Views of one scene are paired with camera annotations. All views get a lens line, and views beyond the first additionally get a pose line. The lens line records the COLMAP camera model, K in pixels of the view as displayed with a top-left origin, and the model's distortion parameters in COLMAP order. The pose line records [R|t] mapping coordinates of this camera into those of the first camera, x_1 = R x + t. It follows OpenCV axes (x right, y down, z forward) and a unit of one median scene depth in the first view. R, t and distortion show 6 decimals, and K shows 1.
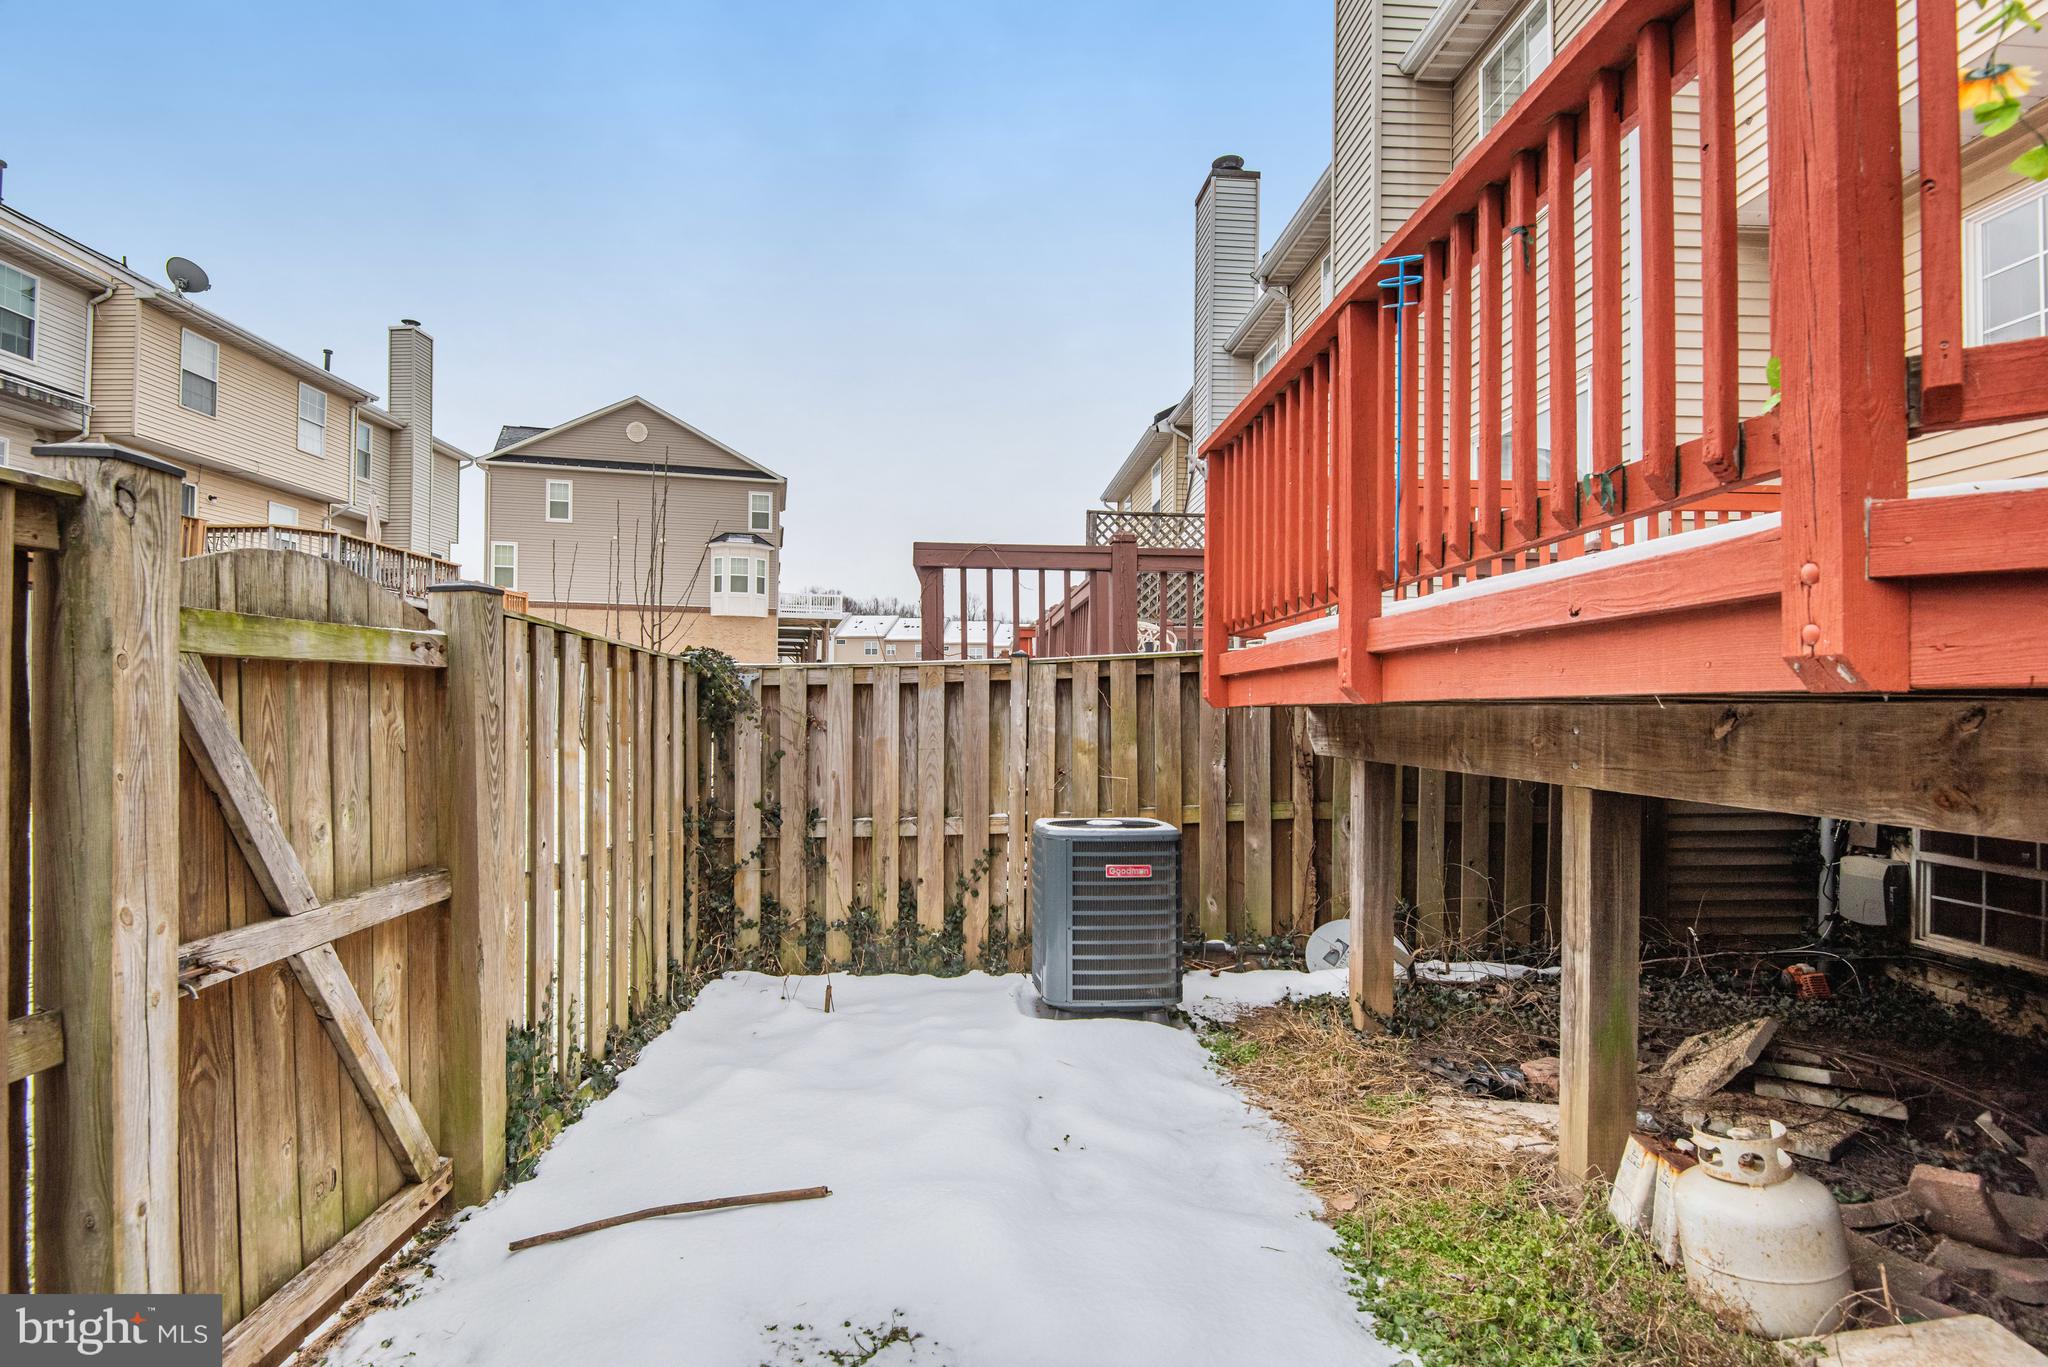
lens RADIAL K [[1015.9, 0, 1024.0], [0, 1015.9, 683.5], [0, 0, 1]] dist [0.045504, -0.041349]
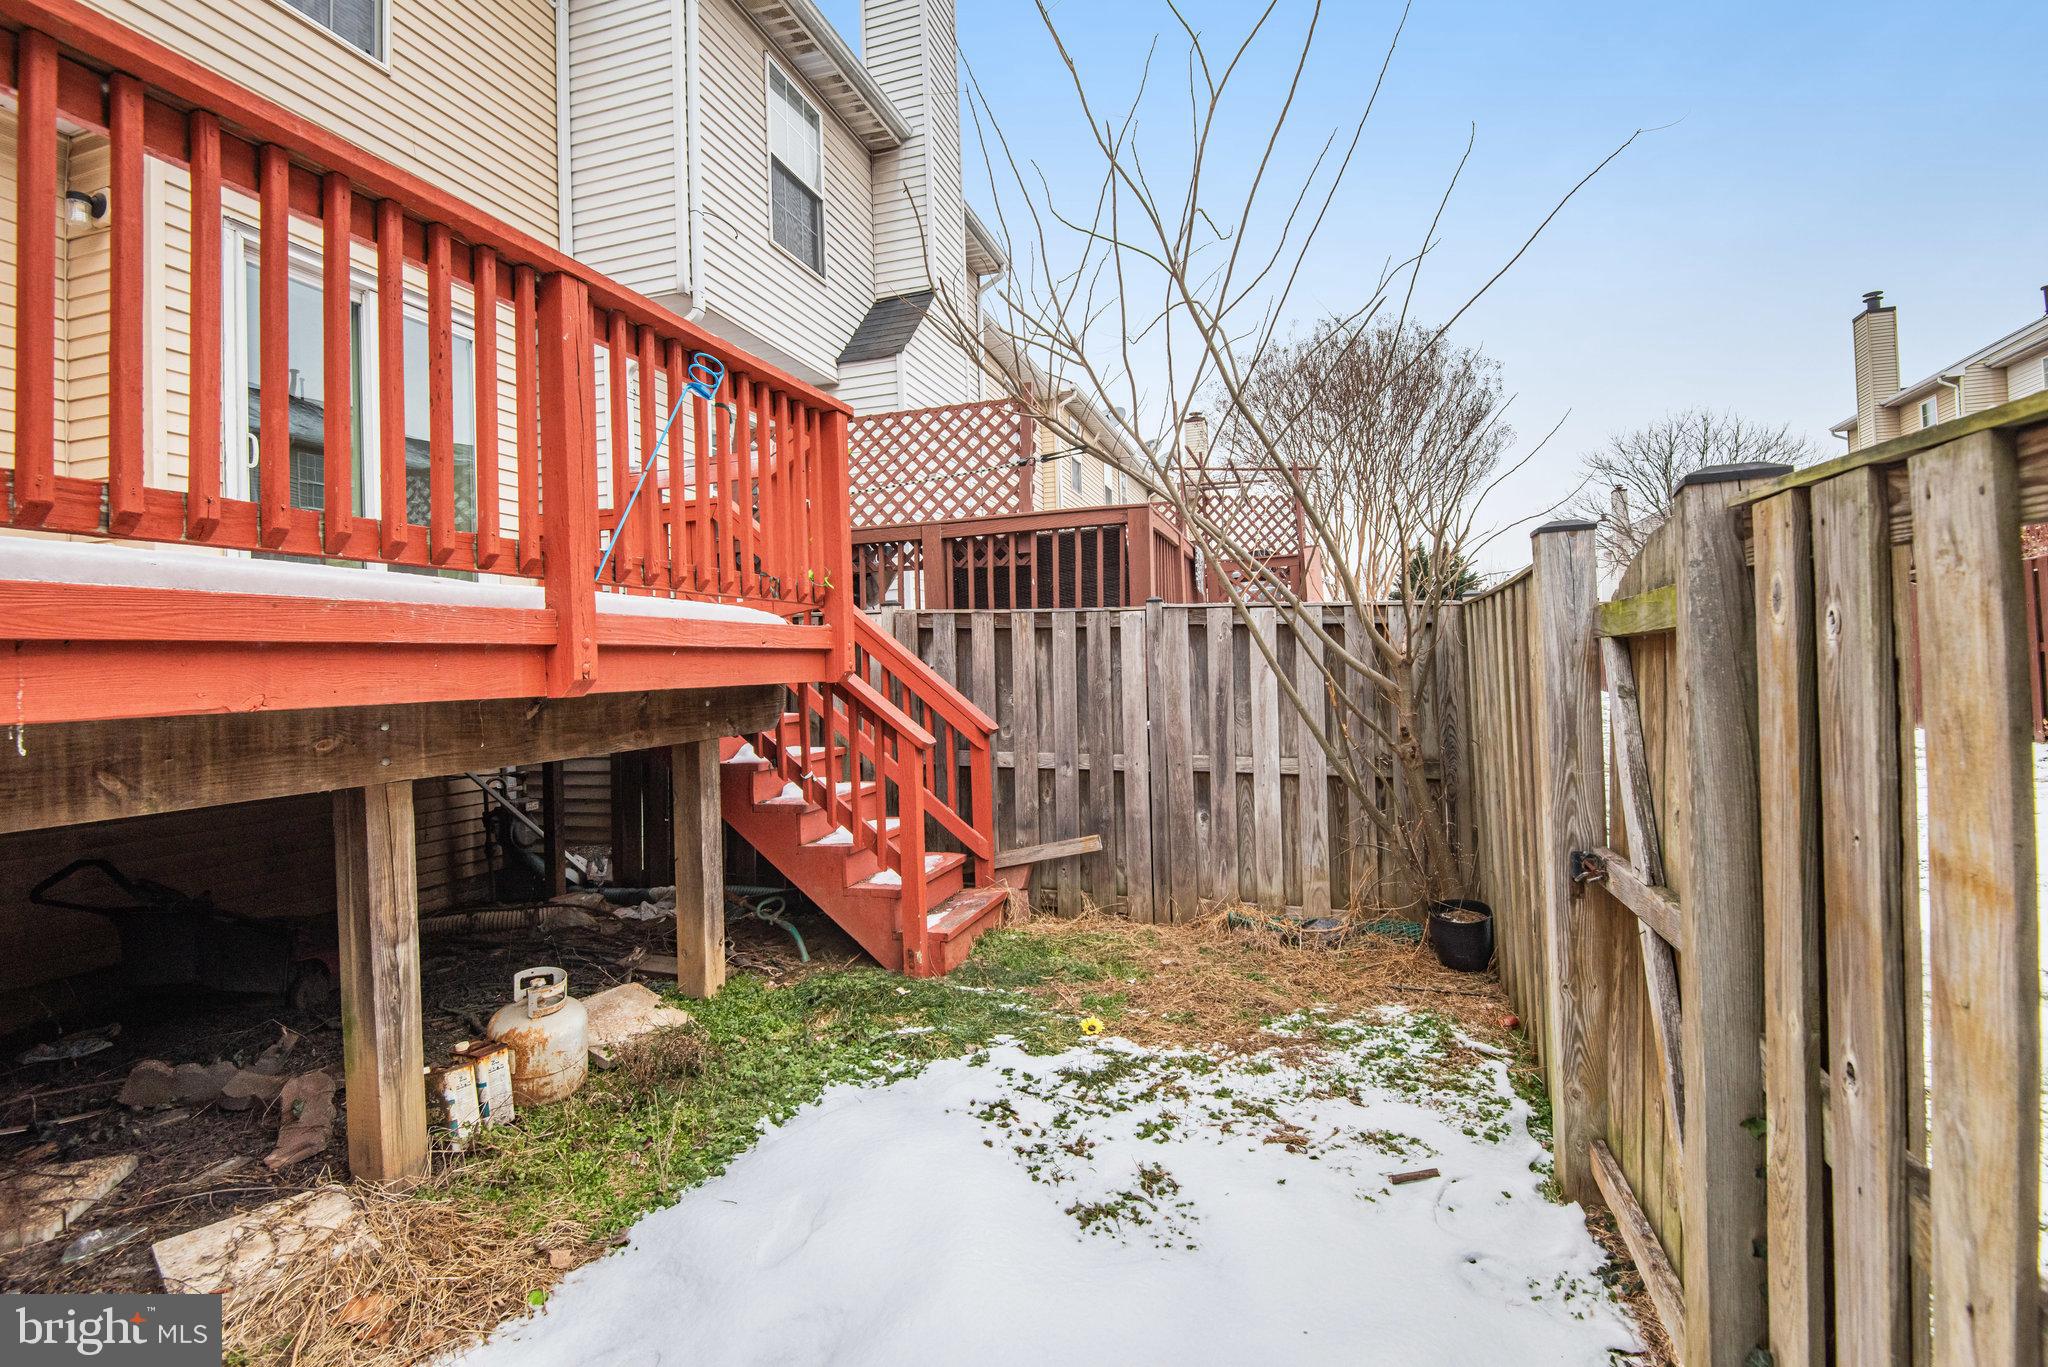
lens RADIAL K [[1012.7, 0, 1033.9], [0, 1012.7, 692.0], [0, 0, 1]] dist [0.007241, -0.012662]
pose [[-0.940154, 0.017914, 0.340278, -0.058688], [0.018519, 0.999827, -0.001471, 0.003913], [-0.340245, 0.004918, -0.940324, 0.261397]]
